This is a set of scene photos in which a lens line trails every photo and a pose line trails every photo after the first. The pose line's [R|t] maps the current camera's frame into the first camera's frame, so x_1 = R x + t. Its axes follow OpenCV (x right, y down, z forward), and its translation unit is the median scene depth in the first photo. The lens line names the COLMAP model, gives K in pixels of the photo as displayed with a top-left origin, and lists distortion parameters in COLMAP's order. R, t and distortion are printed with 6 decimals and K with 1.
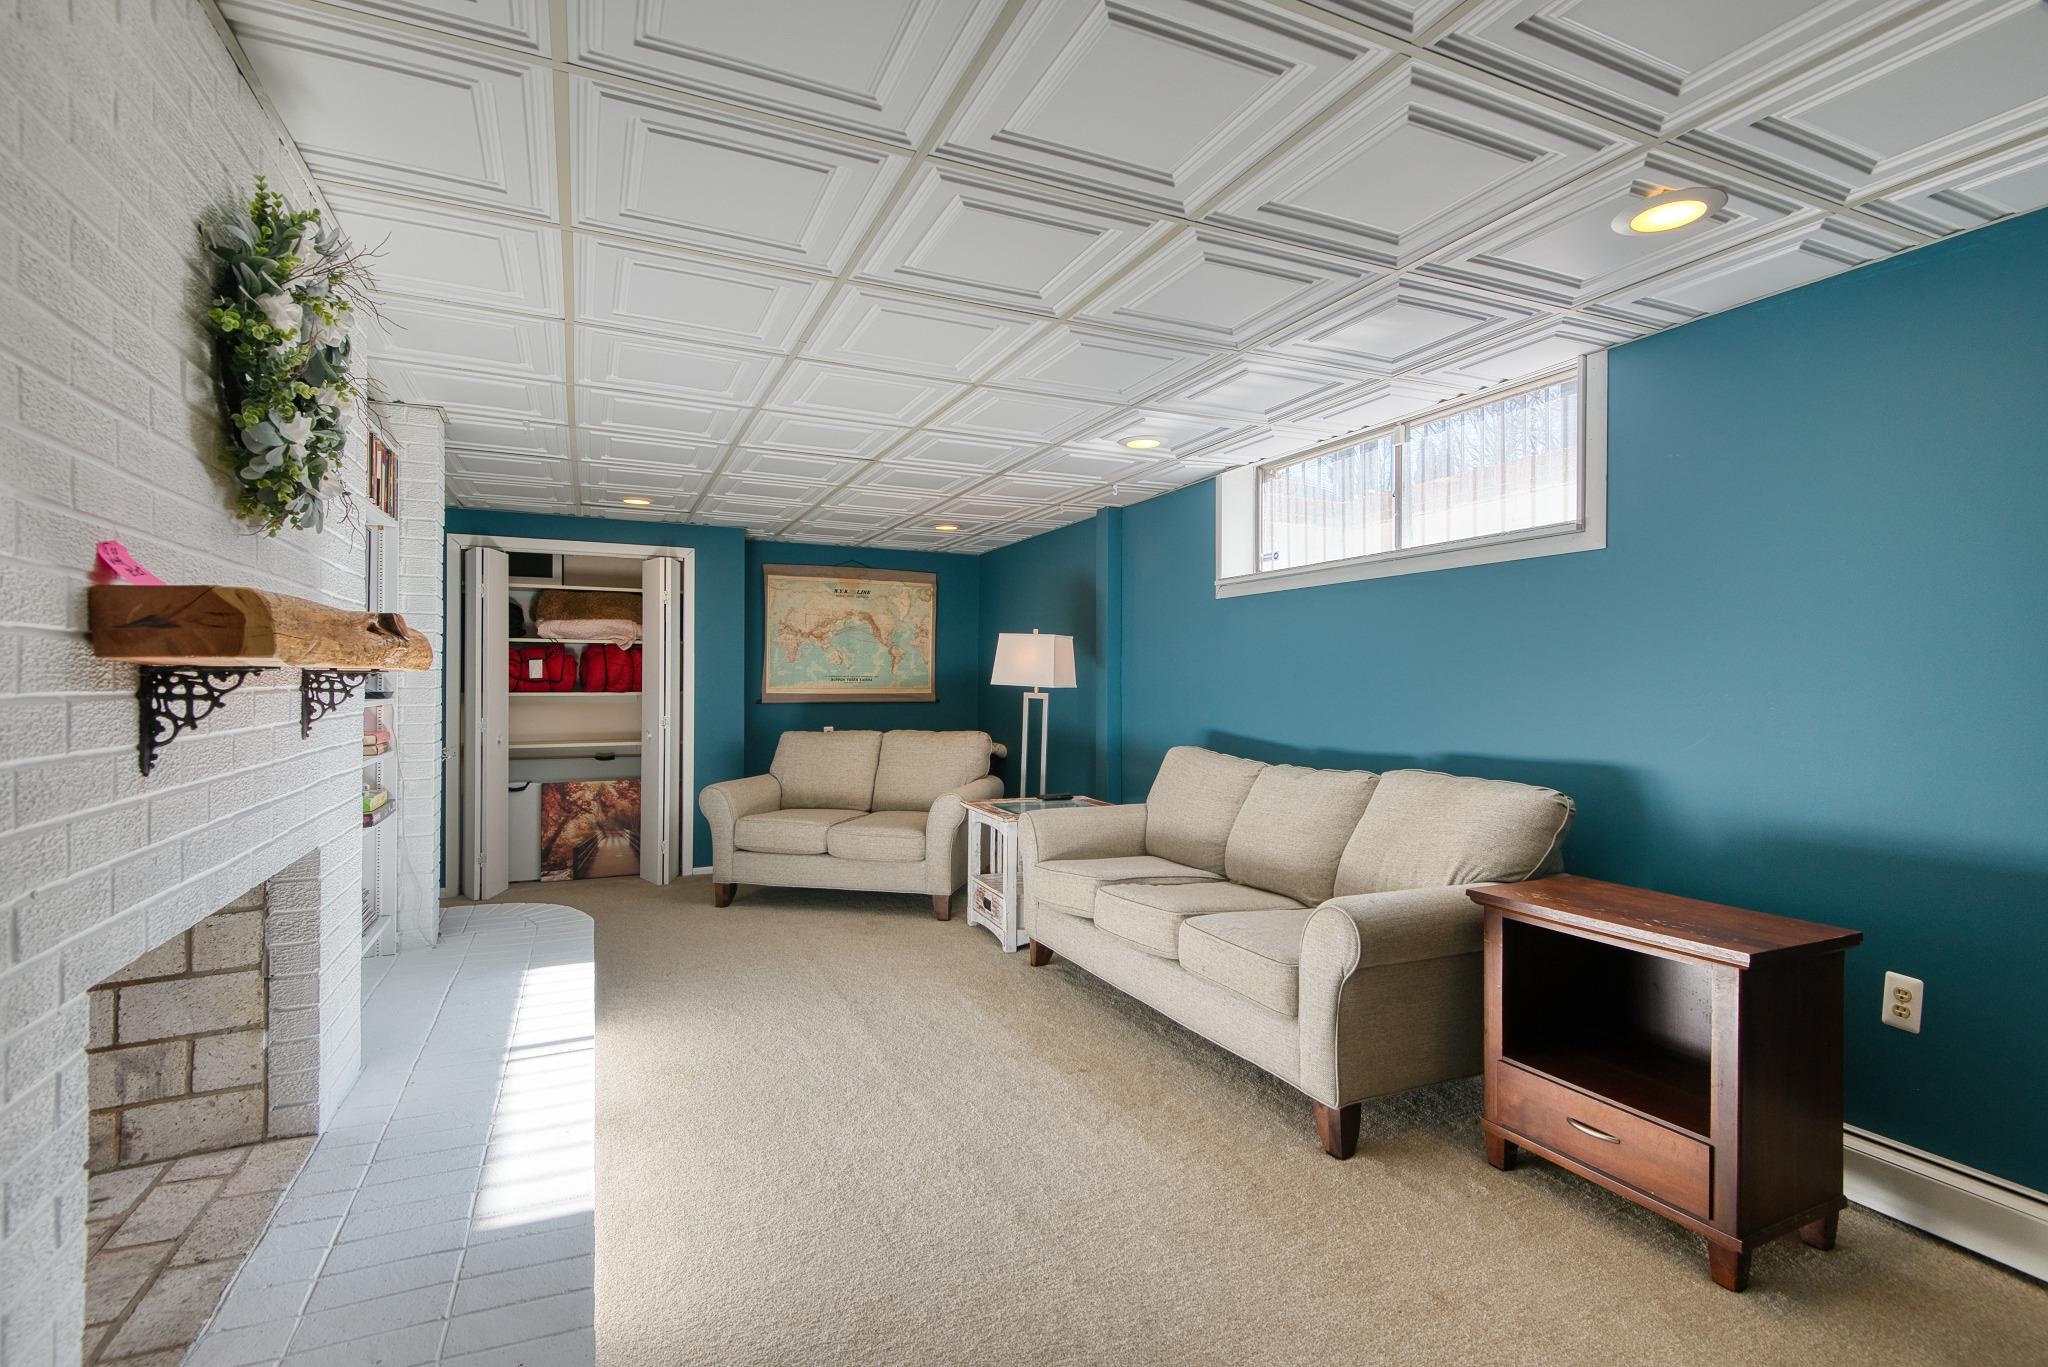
lens RADIAL K [[949.0, 0, 1016.4], [0, 949.0, 678.3], [0, 0, 1]] dist [0.037614, -0.024174]
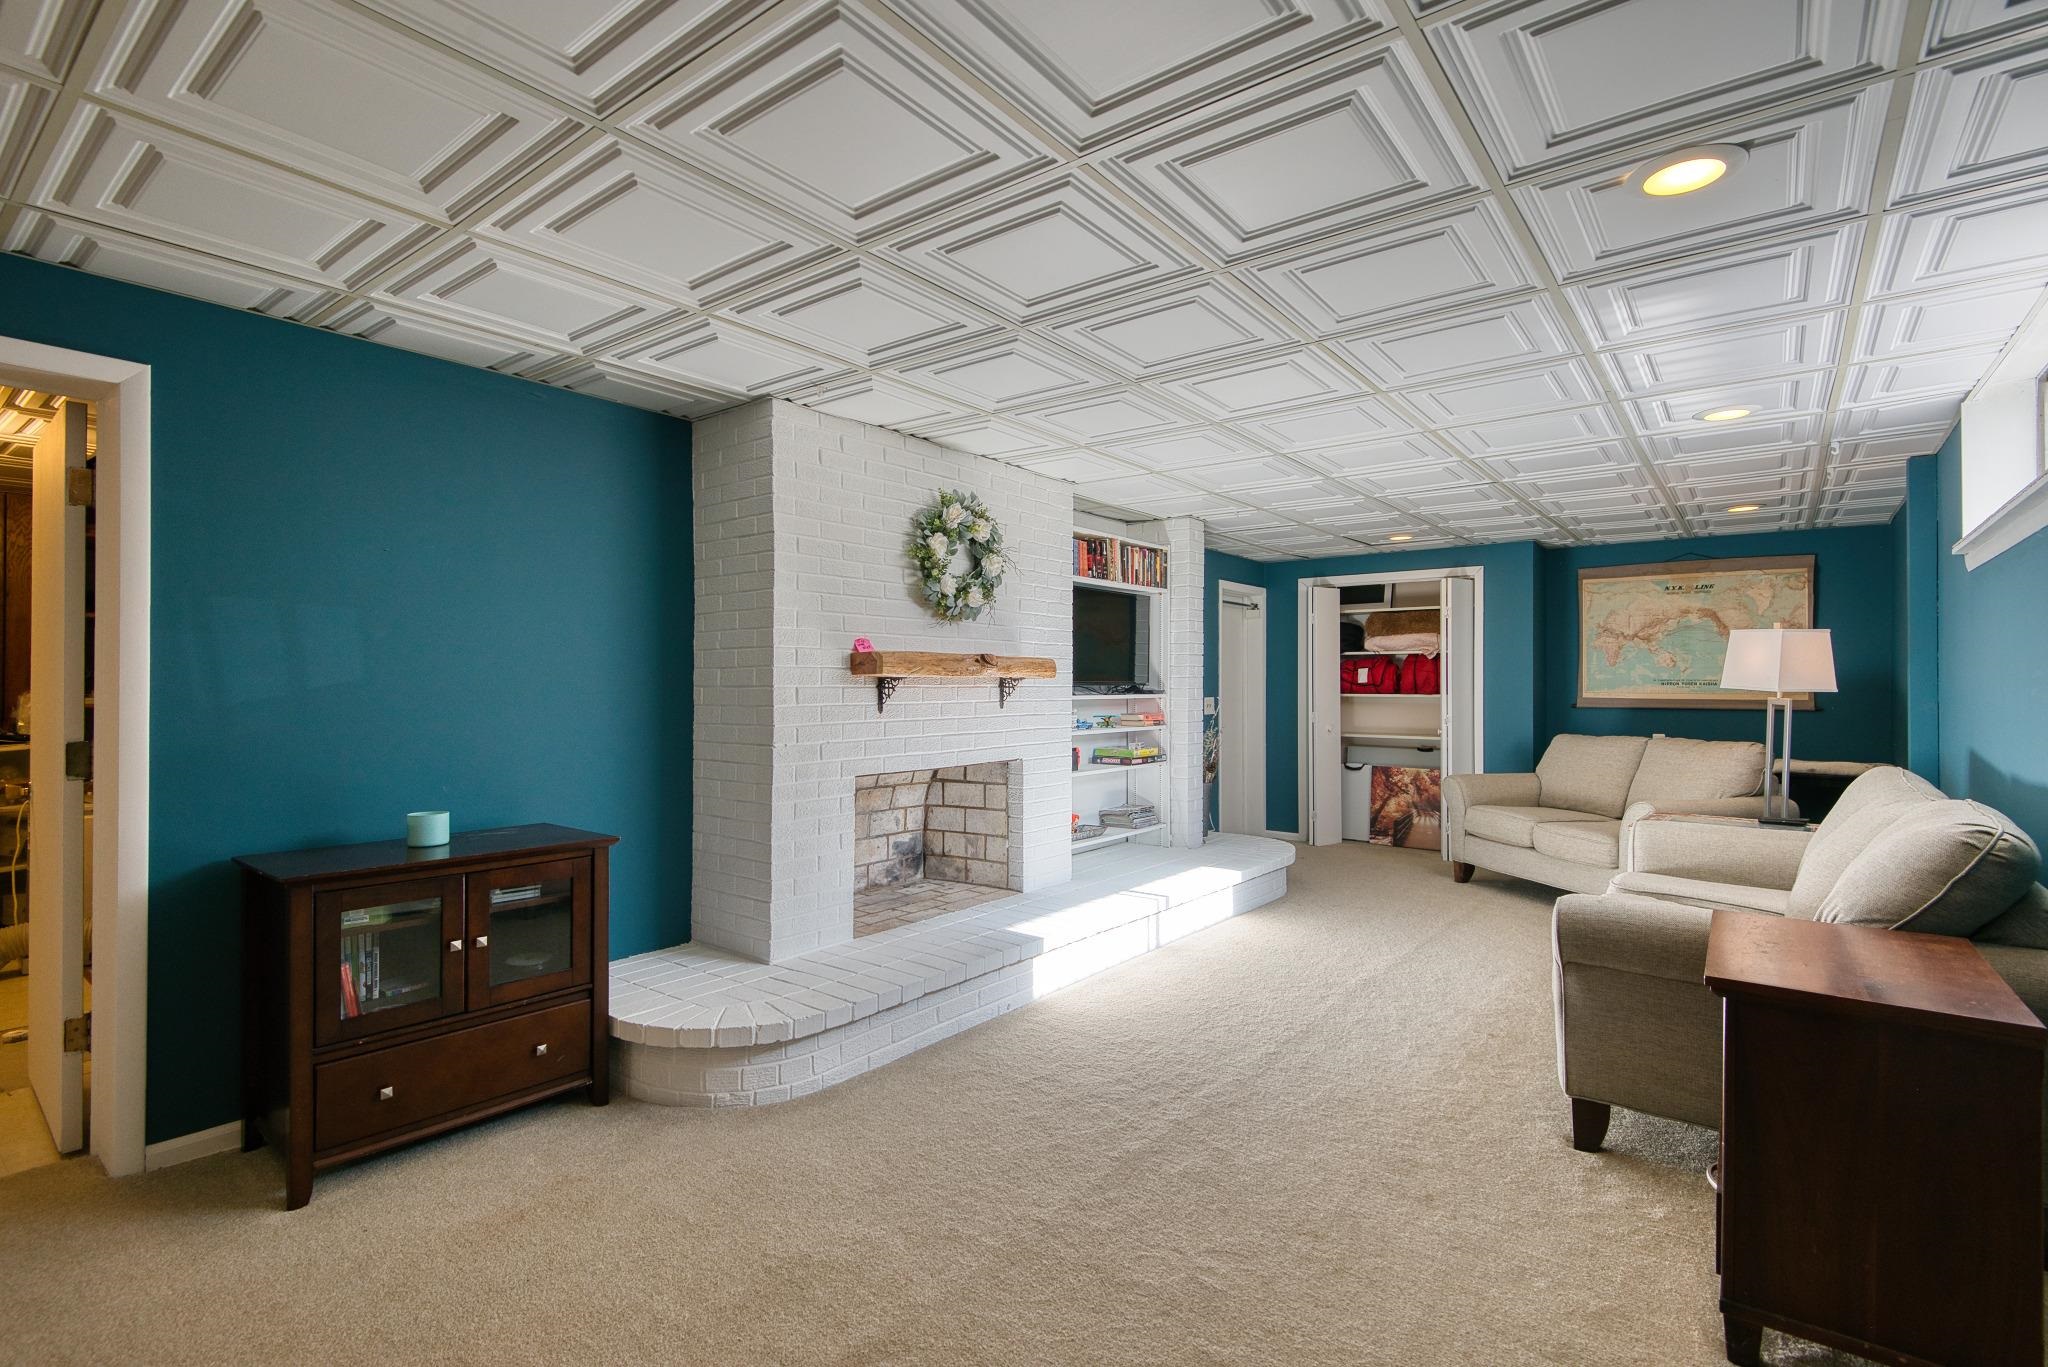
lens RADIAL K [[949.0, 0, 1016.4], [0, 949.0, 678.3], [0, 0, 1]] dist [0.037614, -0.024174]
pose [[0.462647, -0.007423, -0.886512, 0.405920], [0.001260, 0.999969, -0.007716, 0.003075], [0.886542, 0.002453, 0.462642, -0.001036]]
